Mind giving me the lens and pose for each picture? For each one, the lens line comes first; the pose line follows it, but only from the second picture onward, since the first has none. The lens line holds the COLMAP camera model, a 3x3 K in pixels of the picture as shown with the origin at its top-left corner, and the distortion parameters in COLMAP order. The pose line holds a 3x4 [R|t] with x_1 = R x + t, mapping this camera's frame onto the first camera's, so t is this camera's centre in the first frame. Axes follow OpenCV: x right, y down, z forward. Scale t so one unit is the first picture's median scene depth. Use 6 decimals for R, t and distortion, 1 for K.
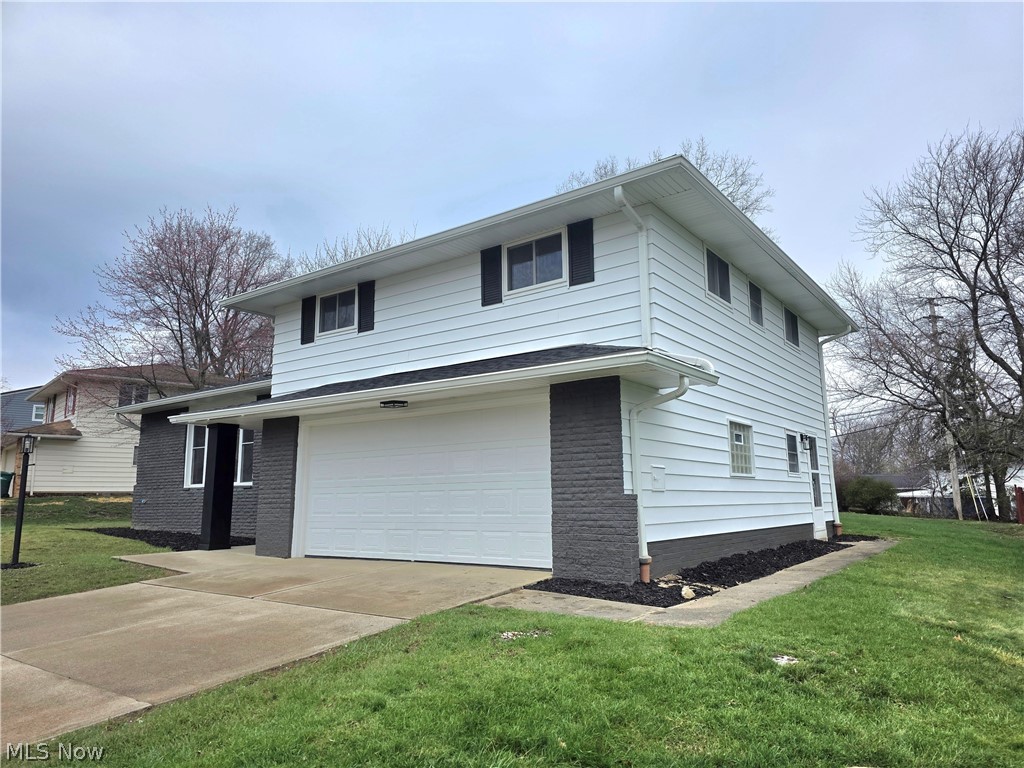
lens RADIAL K [[684.1, 0, 512.0], [0, 684.1, 384.0], [0, 0, 1]] dist [0.086177, -0.086349]
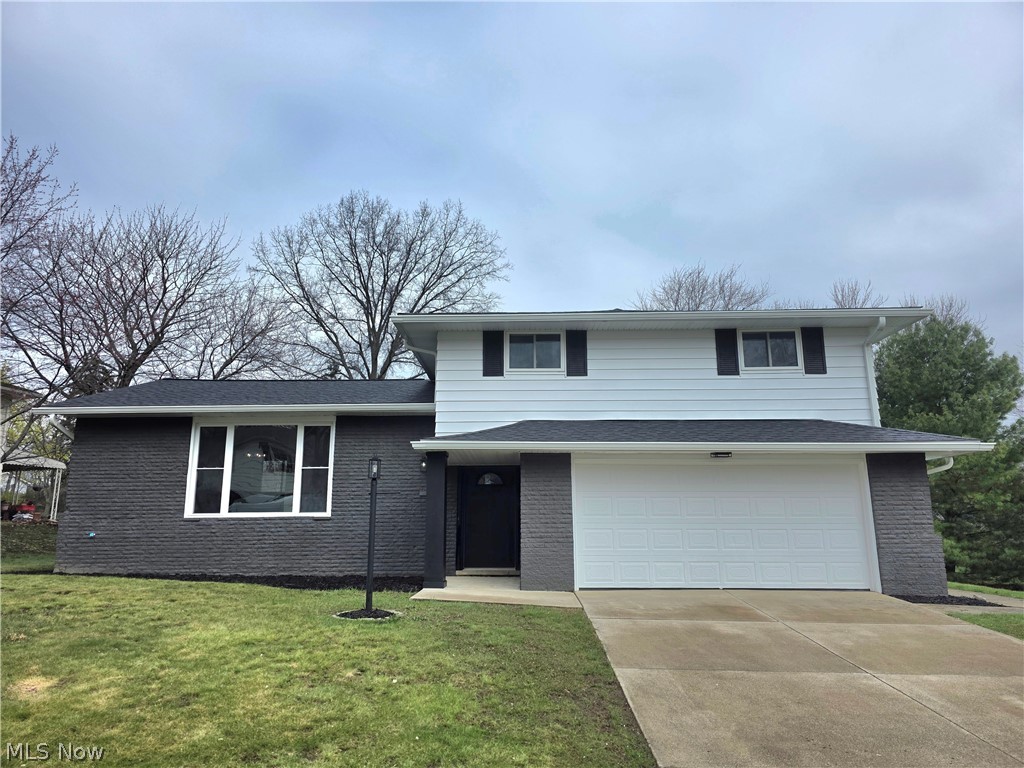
lens RADIAL K [[684.1, 0, 512.0], [0, 684.1, 384.0], [0, 0, 1]] dist [0.086177, -0.086349]
pose [[0.816937, 0.122298, 0.563611, -1.022576], [-0.099420, 0.992491, -0.071256, 0.025691], [-0.568093, 0.002177, 0.822961, 0.200108]]
